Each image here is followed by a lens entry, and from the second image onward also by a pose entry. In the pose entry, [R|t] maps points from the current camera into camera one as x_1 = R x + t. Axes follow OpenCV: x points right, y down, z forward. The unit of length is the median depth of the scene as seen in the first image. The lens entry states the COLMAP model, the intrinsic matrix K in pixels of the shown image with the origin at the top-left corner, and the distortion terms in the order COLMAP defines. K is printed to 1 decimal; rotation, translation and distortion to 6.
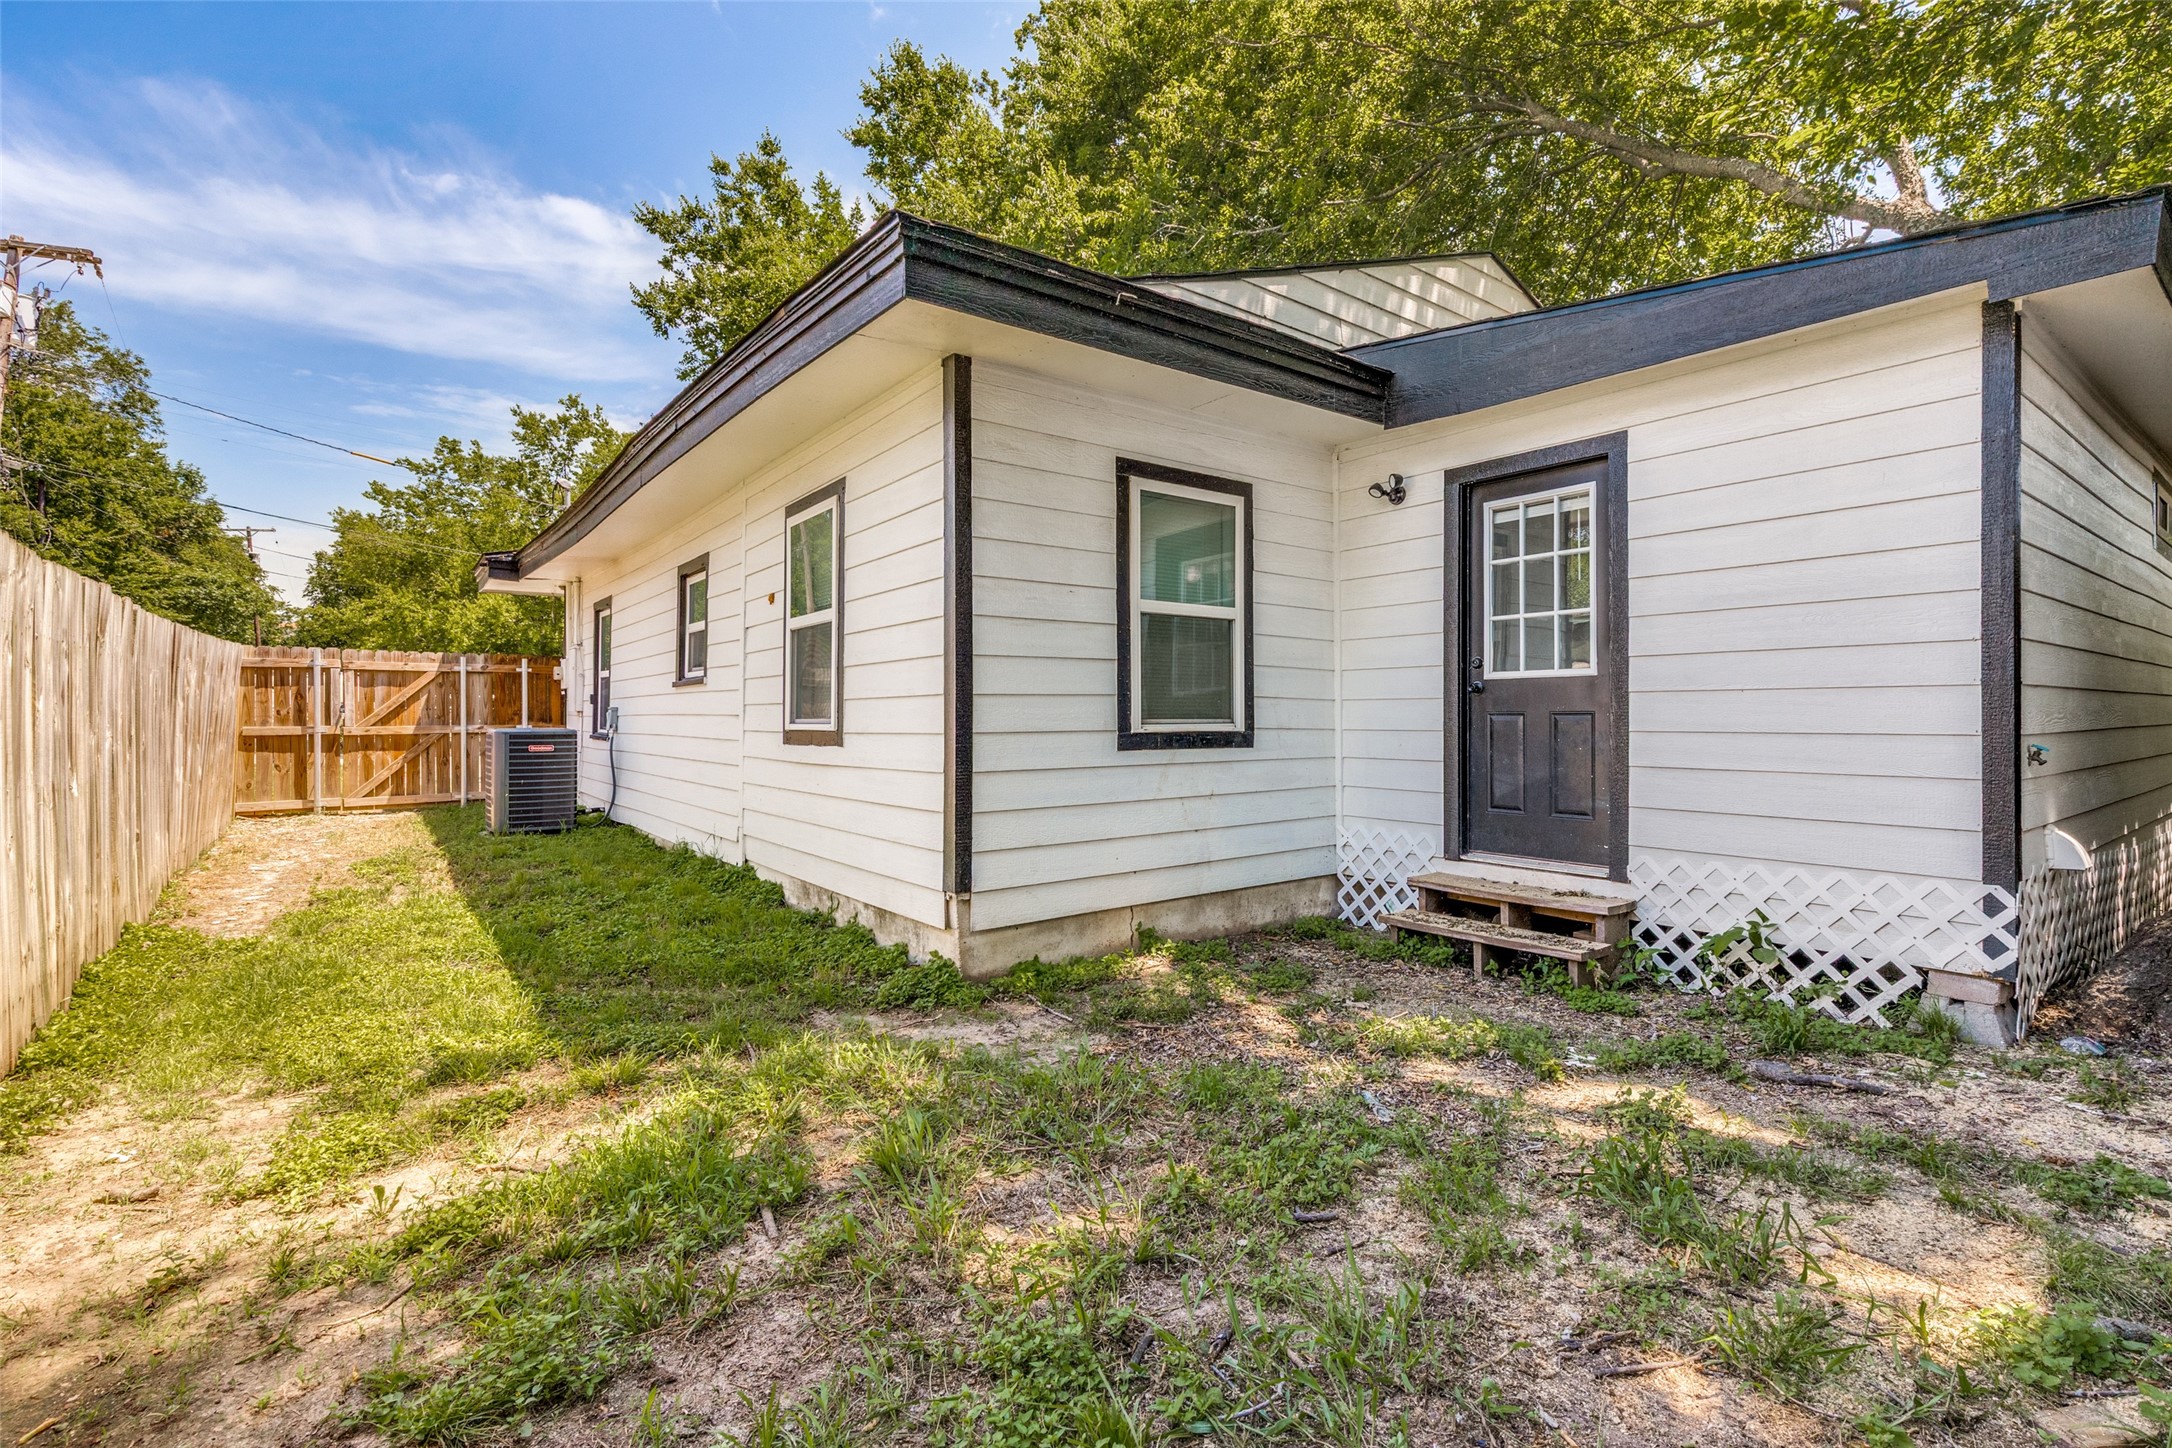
lens RADIAL K [[933.3, 0, 1093.8], [0, 933.3, 713.3], [0, 0, 1]] dist [-0.000452, 0.000053]
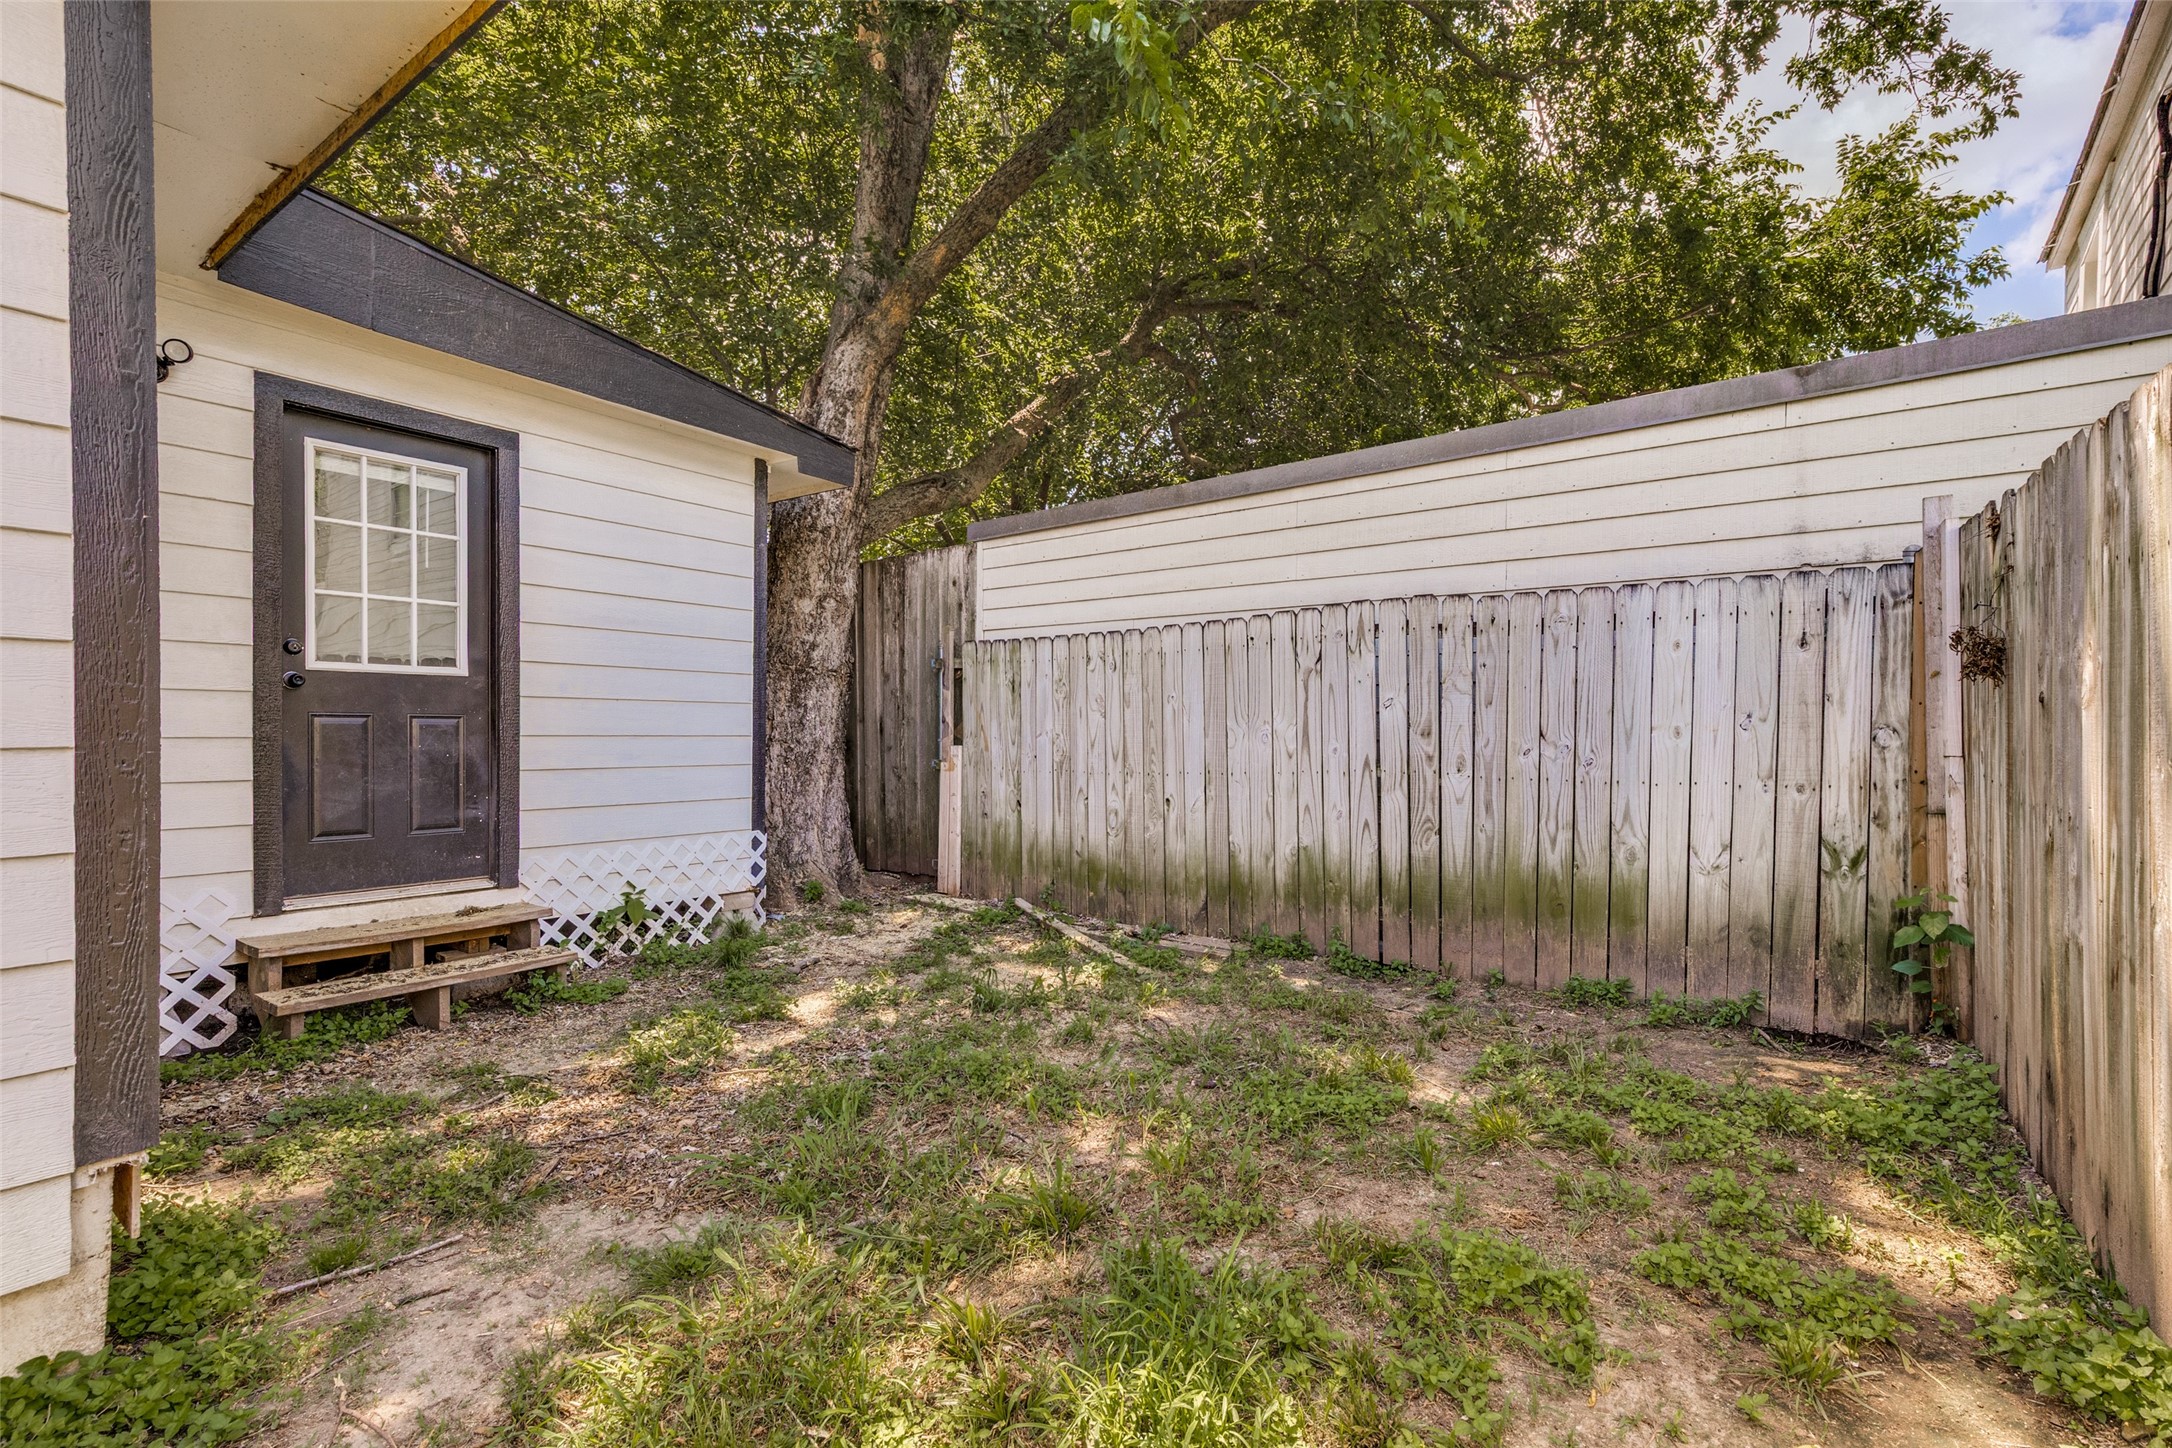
lens RADIAL K [[1042.9, 0, 1092.2], [0, 1042.9, 741.9], [0, 0, 1]] dist [0.002610, 0.000231]
pose [[-0.296117, -0.006795, 0.955127, -0.763163], [-0.007907, 0.999958, 0.004663, 0.018020], [-0.955119, -0.006171, -0.296158, 0.835605]]
